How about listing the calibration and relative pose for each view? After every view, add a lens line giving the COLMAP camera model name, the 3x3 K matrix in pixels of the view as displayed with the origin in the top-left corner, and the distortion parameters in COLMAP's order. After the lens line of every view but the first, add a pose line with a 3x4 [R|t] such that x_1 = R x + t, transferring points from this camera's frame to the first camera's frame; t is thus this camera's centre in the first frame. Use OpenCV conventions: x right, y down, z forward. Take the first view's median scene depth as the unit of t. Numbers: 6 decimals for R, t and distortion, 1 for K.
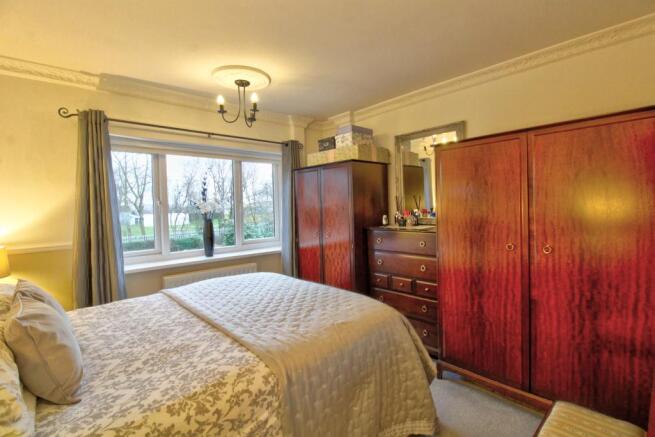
lens RADIAL K [[307.3, 0, 333.2], [0, 307.3, 218.4], [0, 0, 1]] dist [-0.007793, -0.007732]
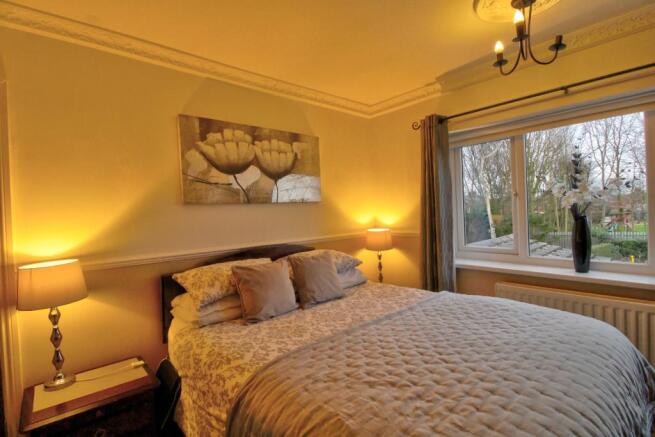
lens RADIAL K [[307.3, 0, 333.2], [0, 307.3, 214.7], [0, 0, 1]] dist [-0.007793, -0.007732]
pose [[-0.015167, 0.036556, -0.999217, 0.387188], [0.000795, 0.999332, 0.036548, -0.033541], [0.999885, -0.000240, -0.015186, 0.696154]]
